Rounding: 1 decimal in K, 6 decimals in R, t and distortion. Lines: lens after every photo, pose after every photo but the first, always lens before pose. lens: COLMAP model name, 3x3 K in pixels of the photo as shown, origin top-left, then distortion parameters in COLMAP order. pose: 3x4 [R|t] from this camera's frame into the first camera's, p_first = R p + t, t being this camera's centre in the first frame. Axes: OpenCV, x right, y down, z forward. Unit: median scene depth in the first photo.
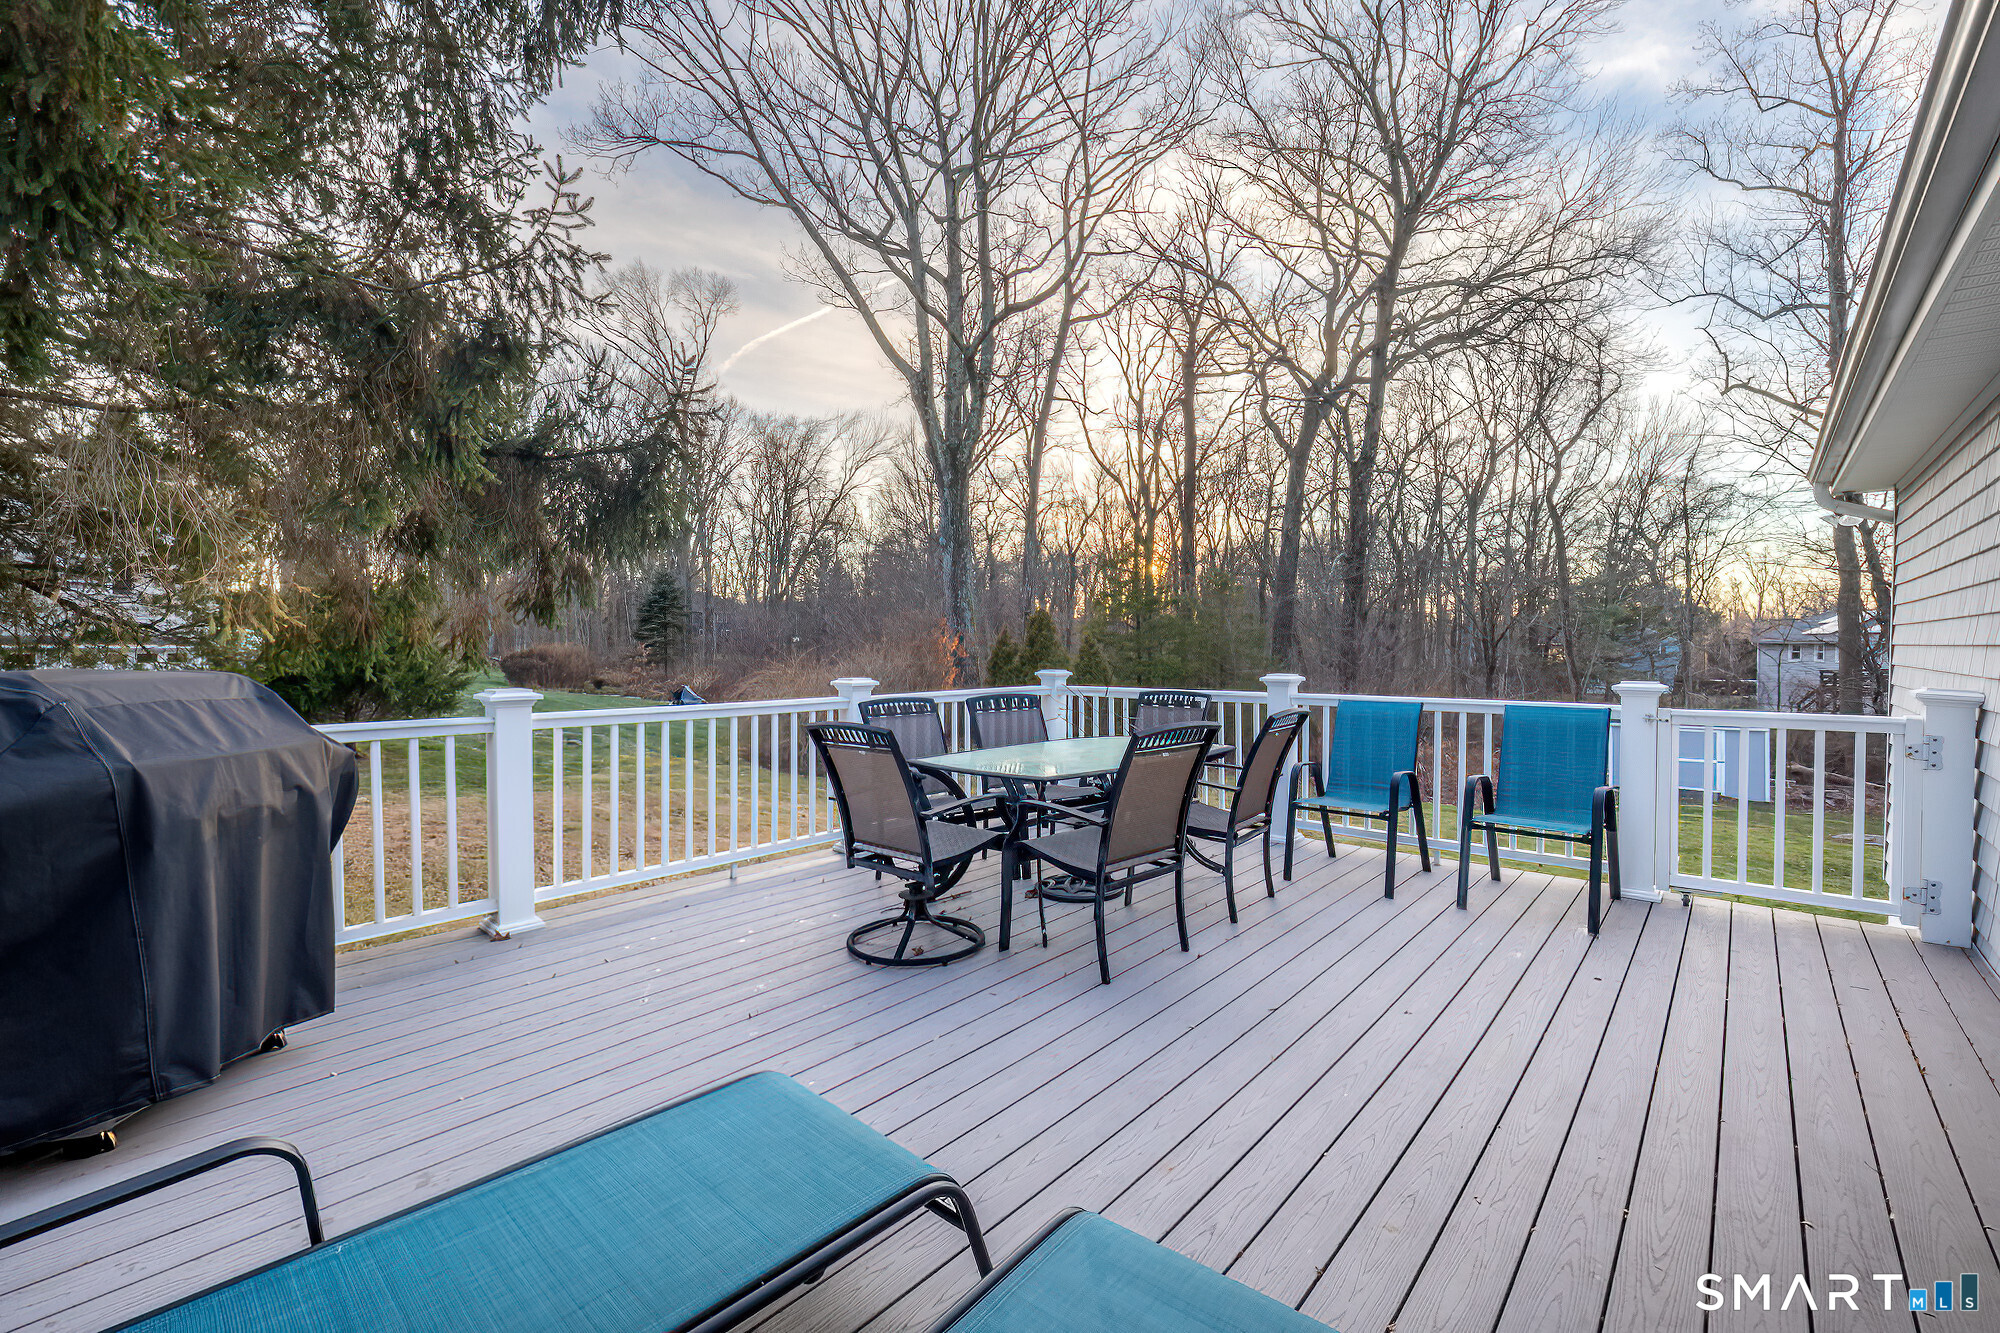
lens RADIAL K [[851.9, 0, 1006.0], [0, 851.9, 665.2], [0, 0, 1]] dist [-0.000912, 0.000041]
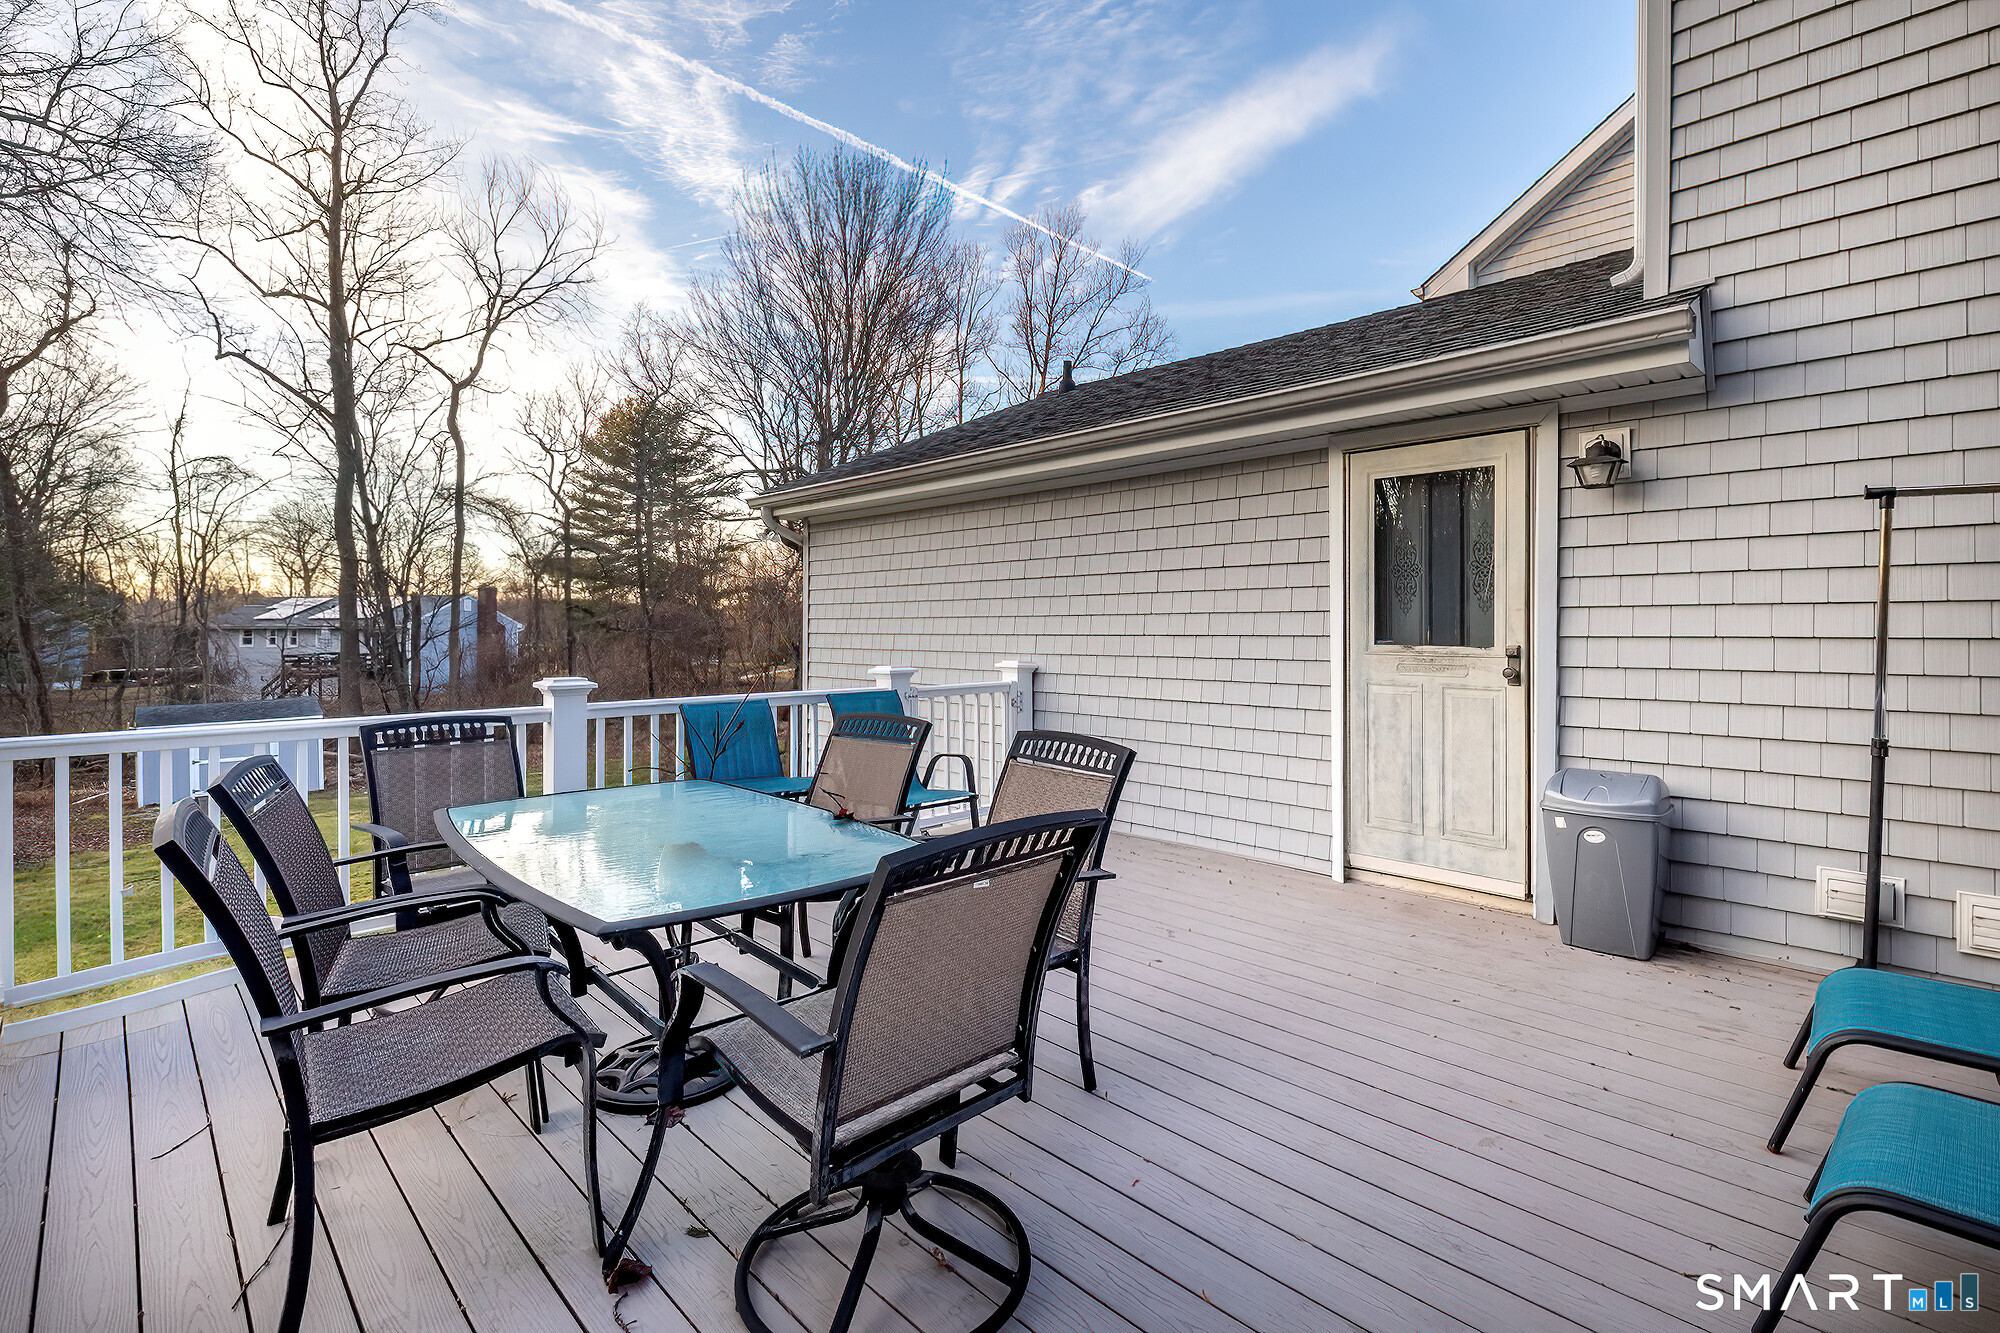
lens RADIAL K [[888.4, 0, 1003.7], [0, 888.4, 647.8], [0, 0, 1]] dist [-0.011475, -0.000675]
pose [[0.067707, -0.016657, 0.997566, -0.060027], [0.020587, 0.999671, 0.015294, -0.001583], [-0.997493, 0.019501, 0.068027, 0.094165]]
